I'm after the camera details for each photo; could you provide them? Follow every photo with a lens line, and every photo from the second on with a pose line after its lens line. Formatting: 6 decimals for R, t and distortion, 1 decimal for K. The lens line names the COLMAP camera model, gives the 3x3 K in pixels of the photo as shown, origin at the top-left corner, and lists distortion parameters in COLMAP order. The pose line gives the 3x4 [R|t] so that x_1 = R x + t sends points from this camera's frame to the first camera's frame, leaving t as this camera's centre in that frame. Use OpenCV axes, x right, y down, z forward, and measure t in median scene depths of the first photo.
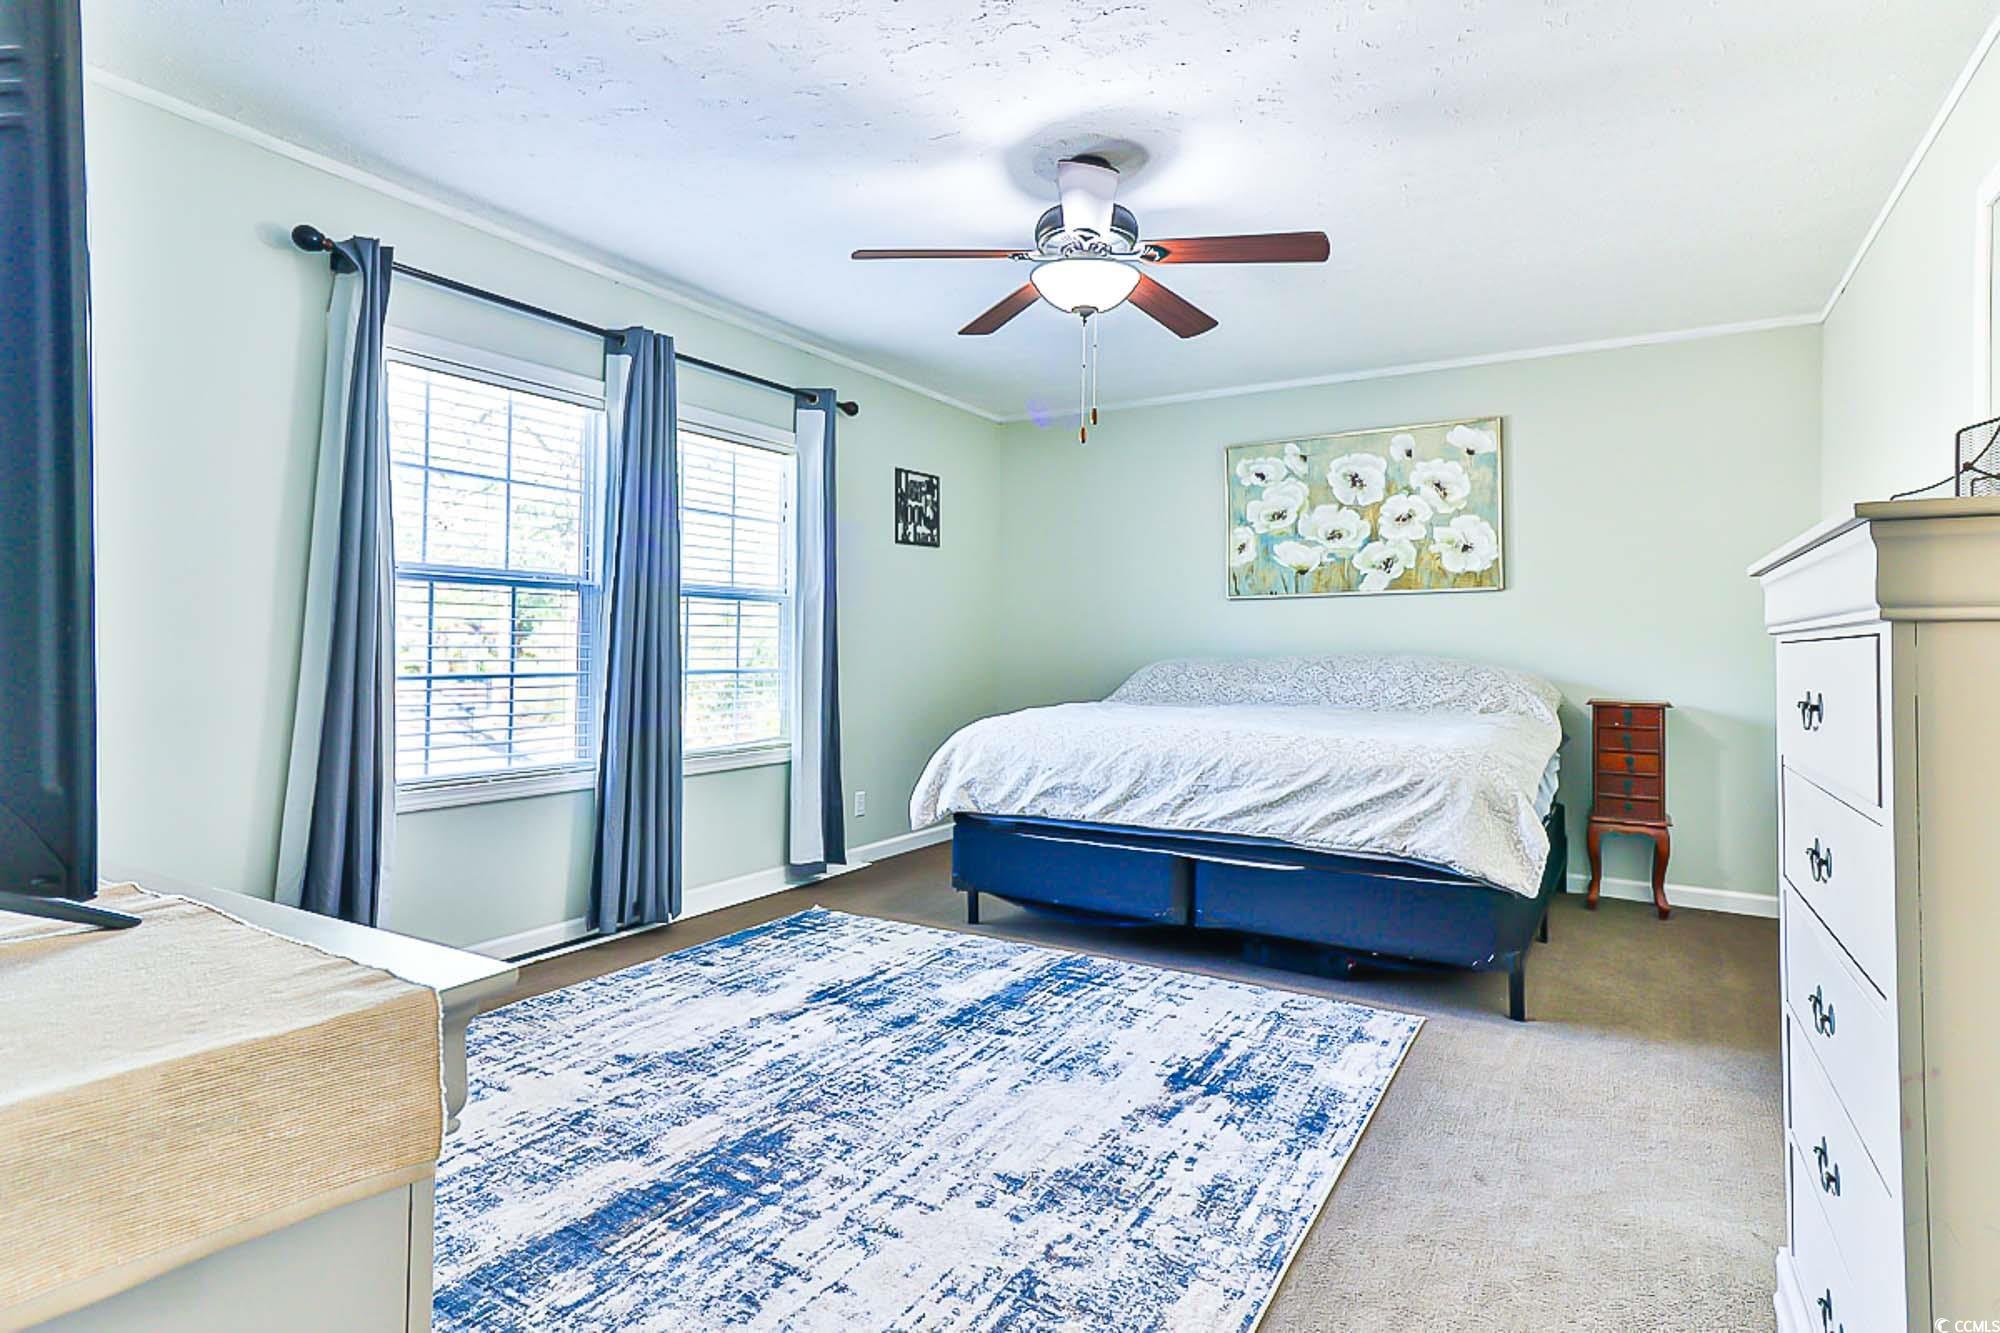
lens RADIAL K [[1020.7, 0, 999.1], [0, 1020.7, 697.8], [0, 0, 1]] dist [0.021264, 0.000067]
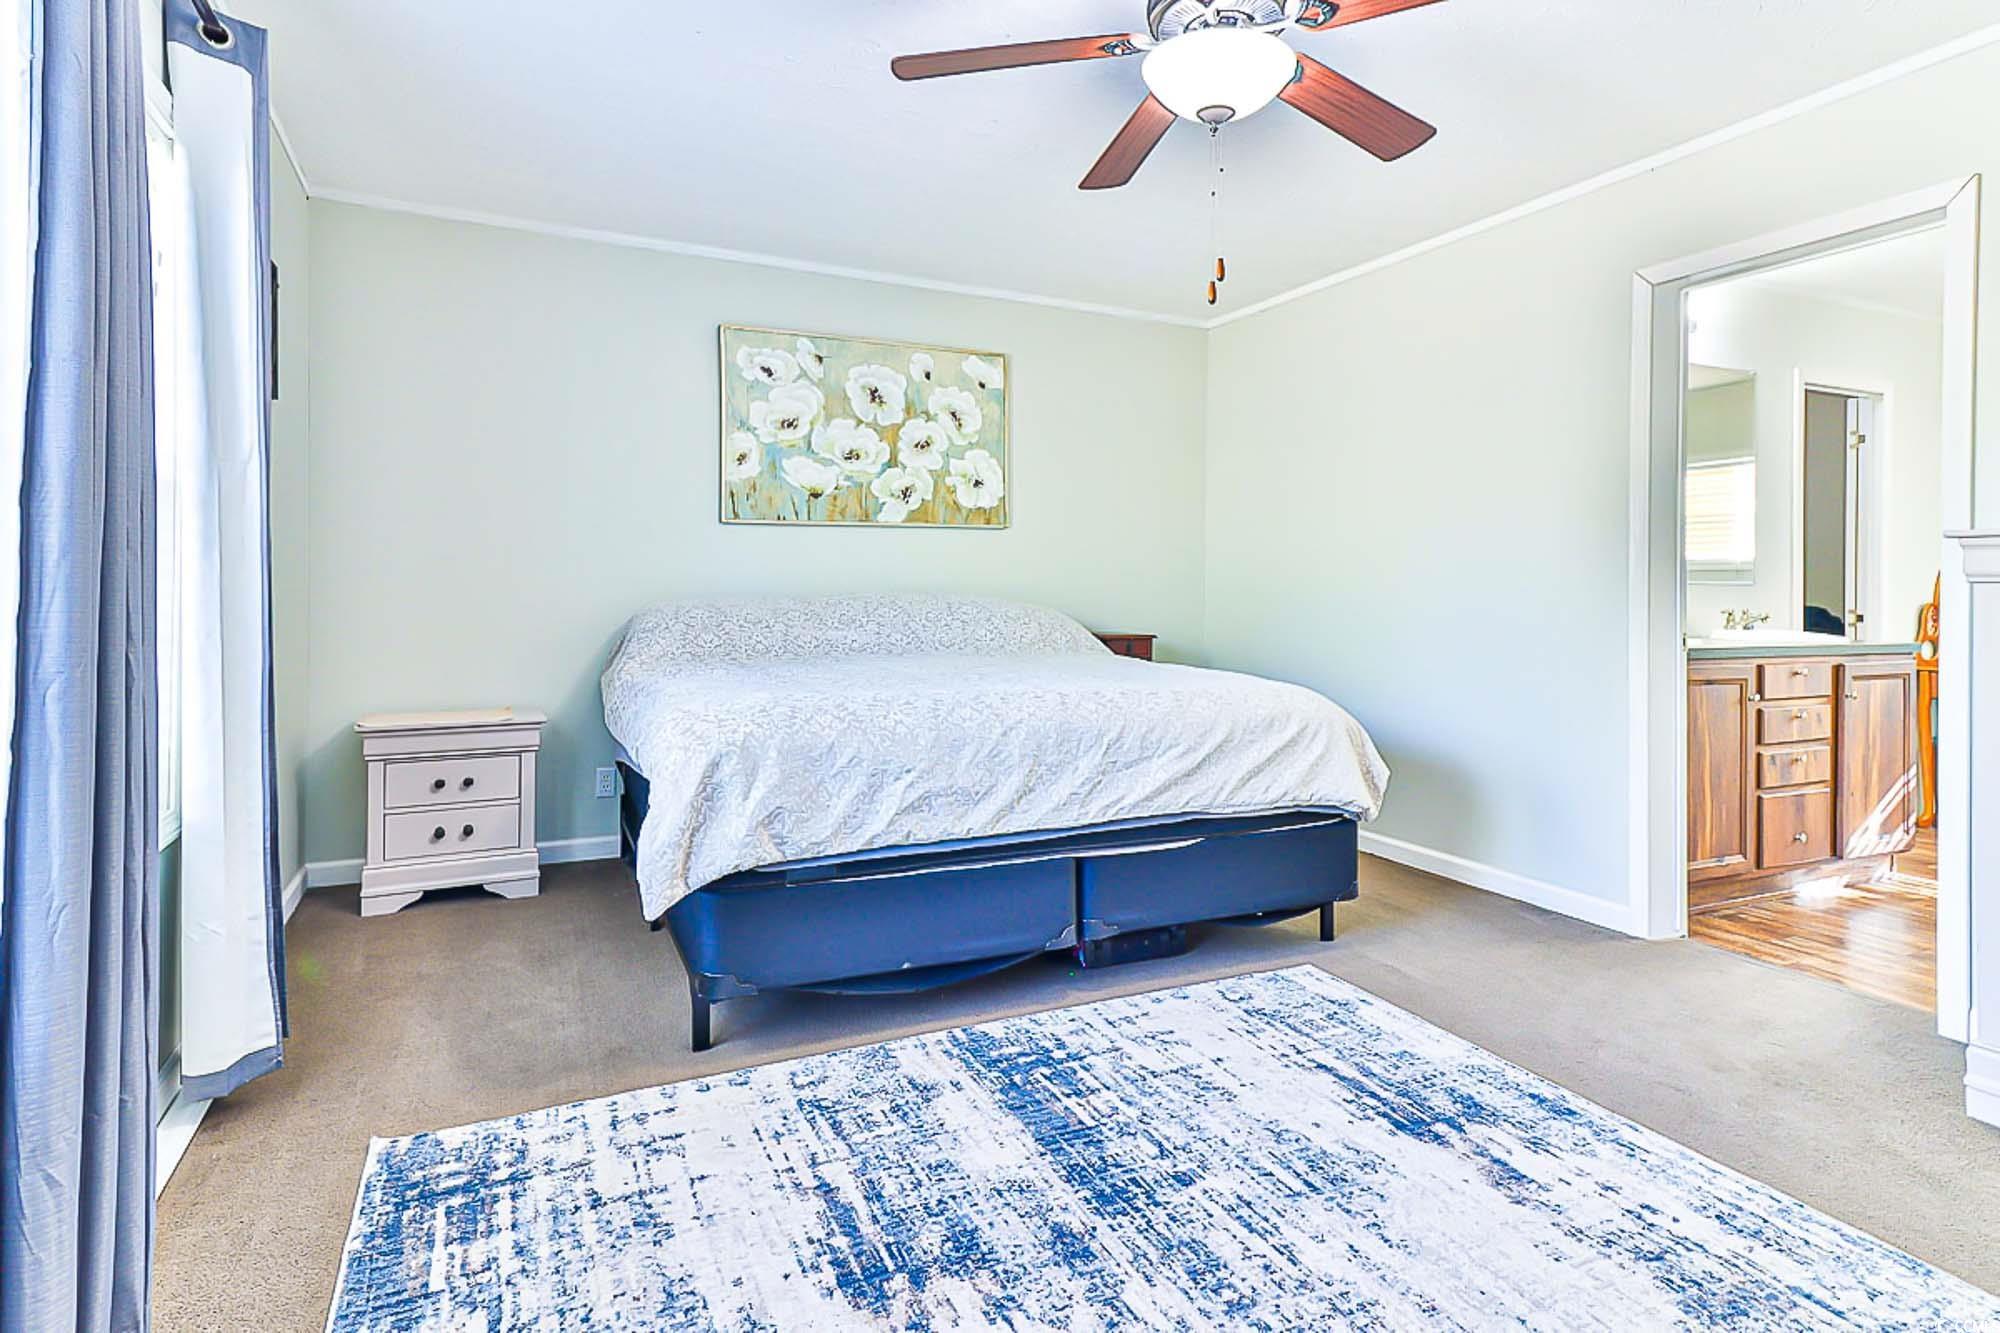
lens RADIAL K [[1052.5, 0, 982.3], [0, 1052.5, 637.2], [0, 0, 1]] dist [0.024197, 0.000590]
pose [[0.557340, -0.042960, 0.829172, -0.519072], [0.037698, 0.998940, 0.026416, -0.036375], [-0.829428, 0.016536, 0.558369, 0.606790]]
